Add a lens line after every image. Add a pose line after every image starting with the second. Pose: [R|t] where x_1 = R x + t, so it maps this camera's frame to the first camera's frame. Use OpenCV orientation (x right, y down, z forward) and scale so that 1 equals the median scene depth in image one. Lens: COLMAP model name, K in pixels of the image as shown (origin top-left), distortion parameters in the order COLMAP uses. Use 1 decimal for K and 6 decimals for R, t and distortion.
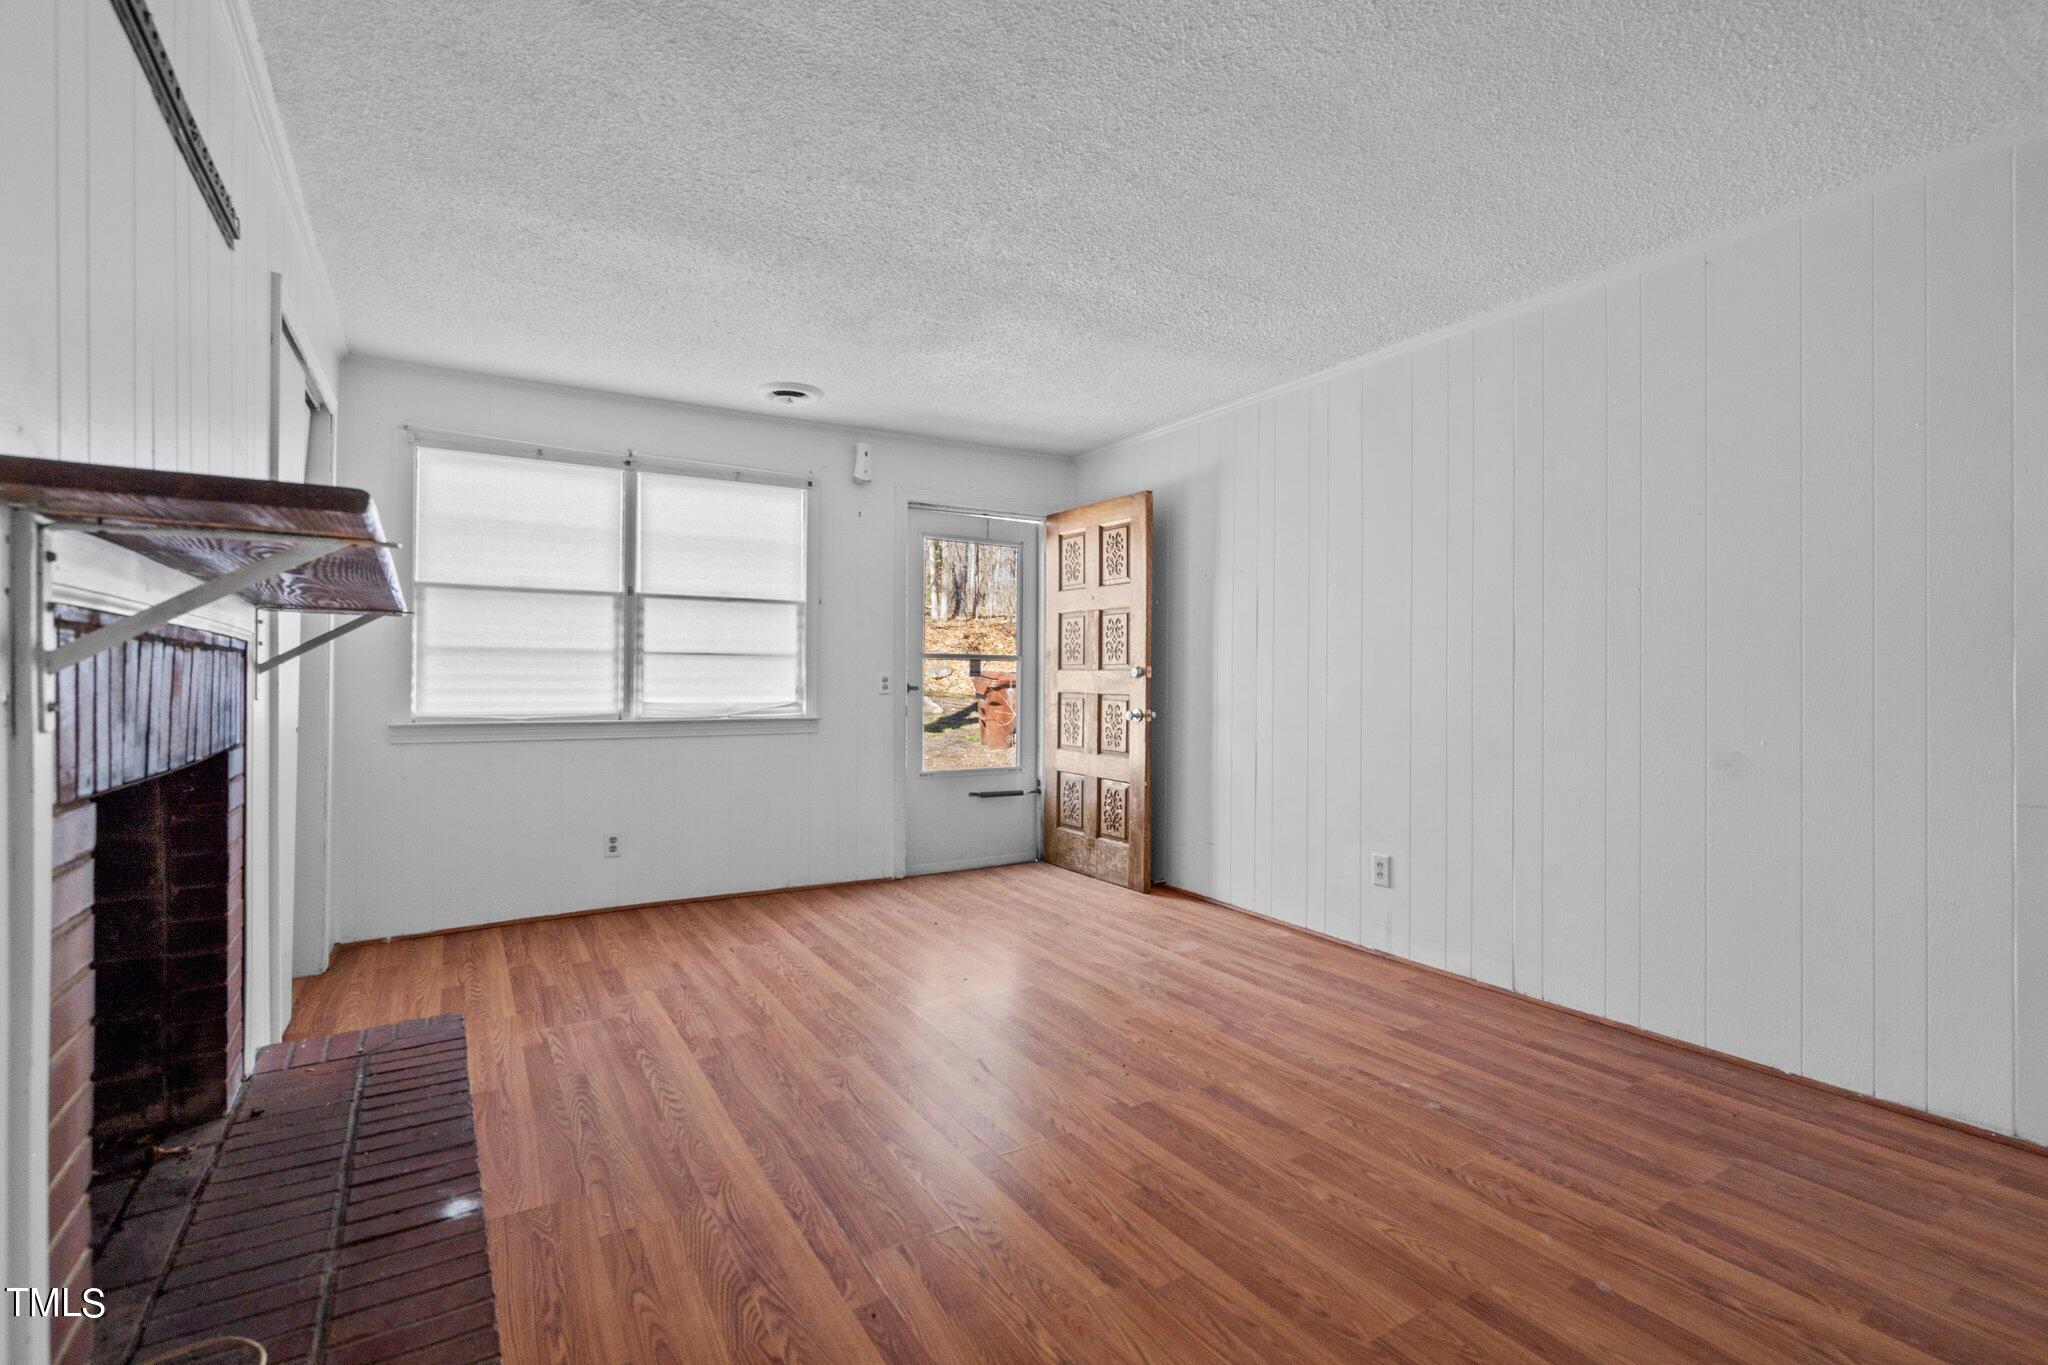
lens RADIAL K [[927.7, 0, 1026.8], [0, 927.7, 679.2], [0, 0, 1]] dist [-0.002553, 0.000862]
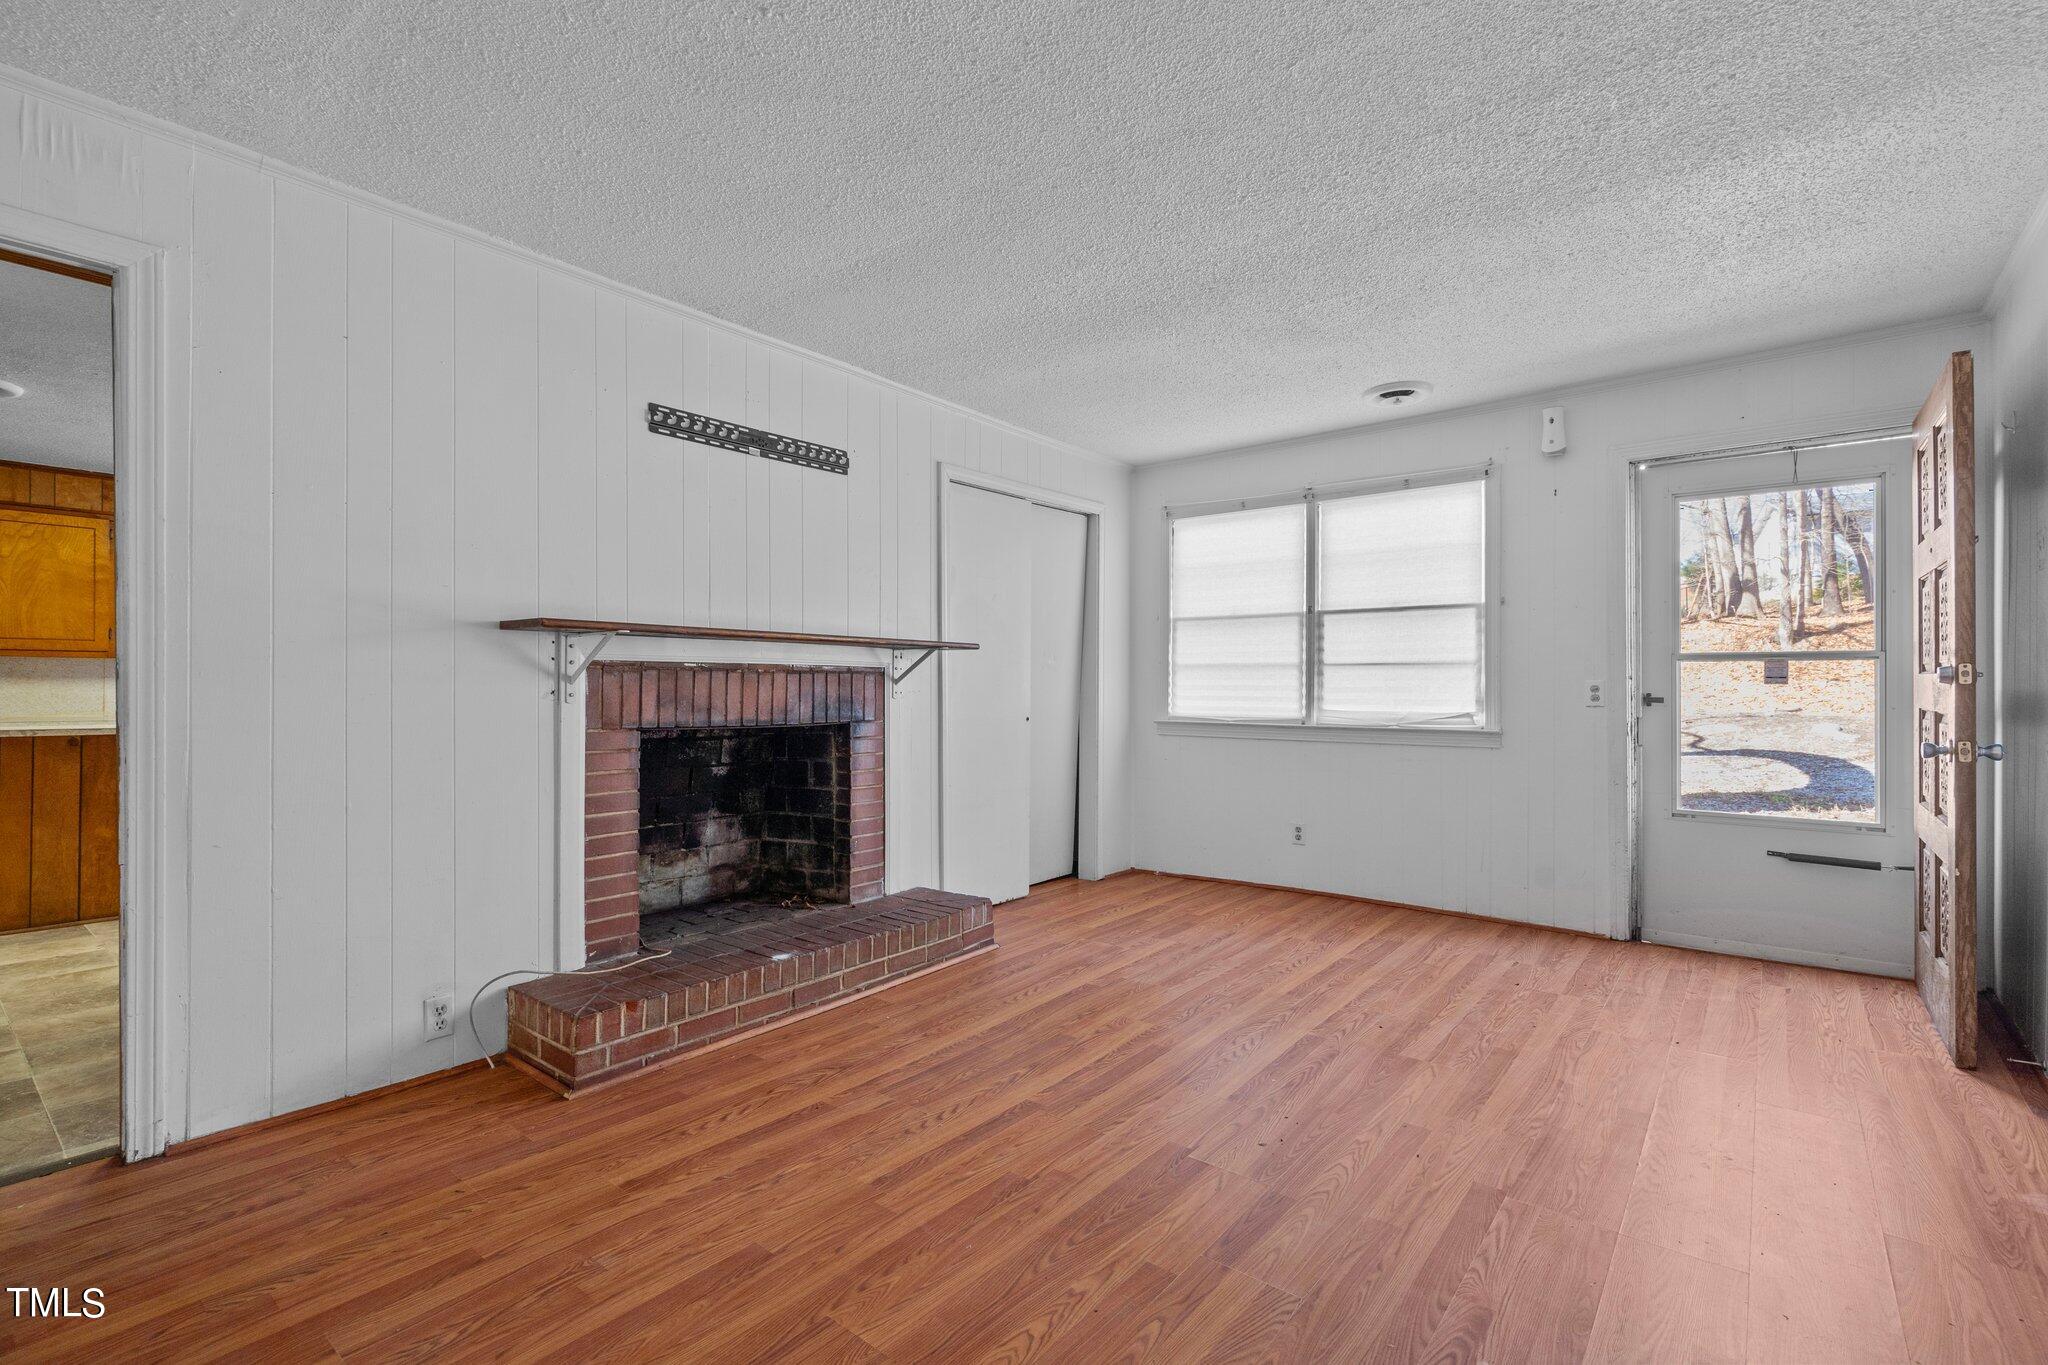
lens RADIAL K [[920.4, 0, 1026.9], [0, 920.4, 682.4], [0, 0, 1]] dist [-0.003378, 0.000084]
pose [[0.327680, -0.009229, -0.944744, 0.586109], [-0.000329, 0.999951, -0.009882, 0.004160], [0.944789, 0.003549, 0.327661, 0.356621]]
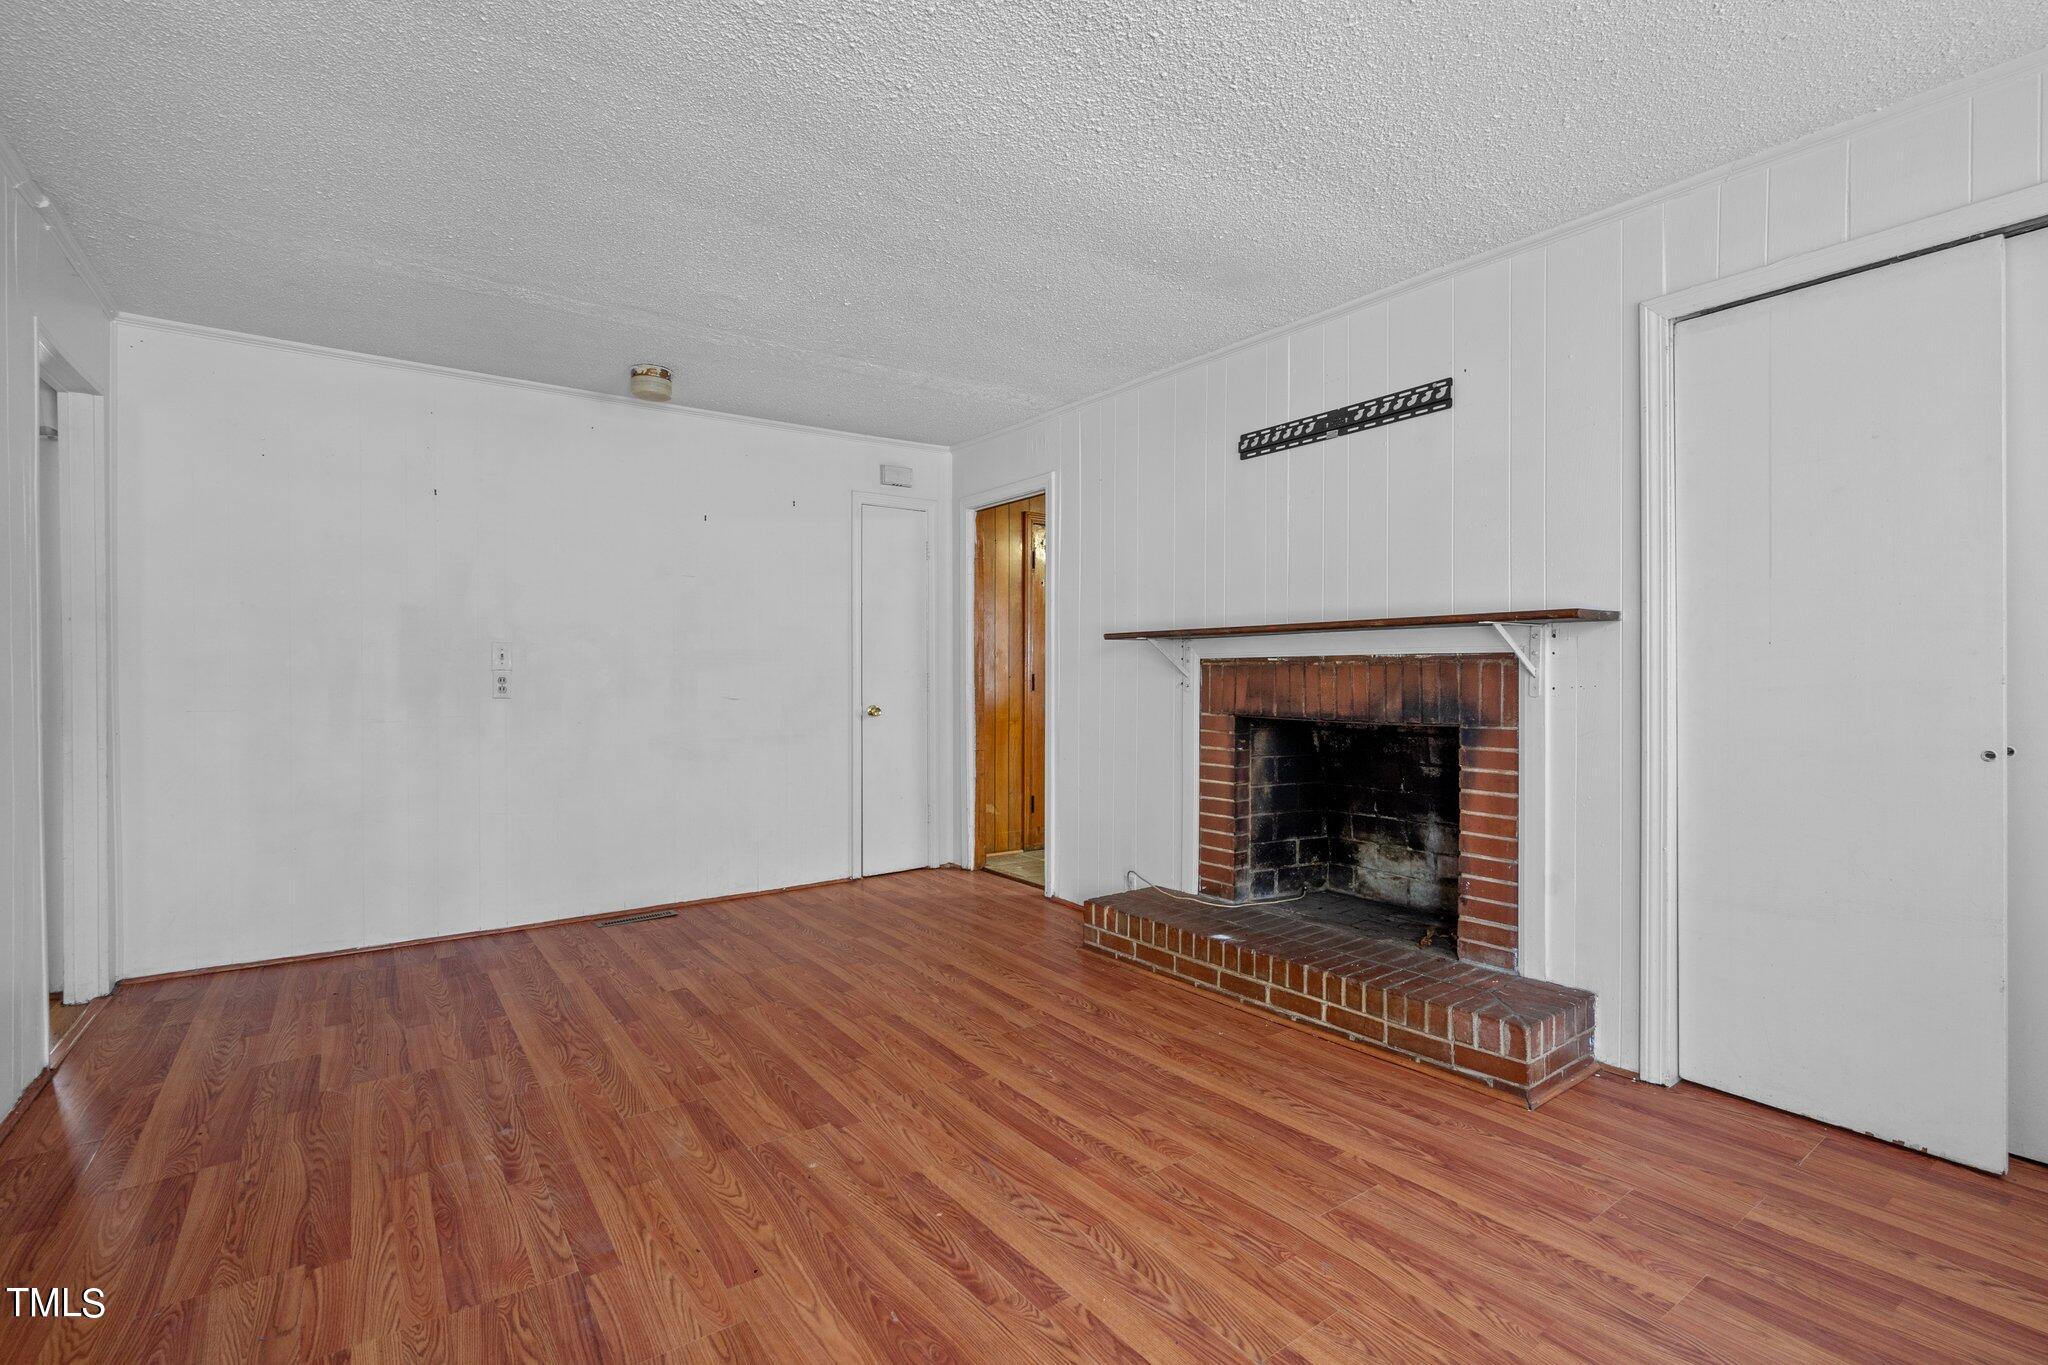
lens RADIAL K [[933.2, 0, 1034.1], [0, 933.2, 682.9], [0, 0, 1]] dist [-0.004392, 0.001360]
pose [[-0.997105, -0.000855, -0.076028, -0.016455], [-0.001365, 0.999977, 0.006654, -0.002898], [0.076021, 0.006738, -0.997083, 1.270370]]
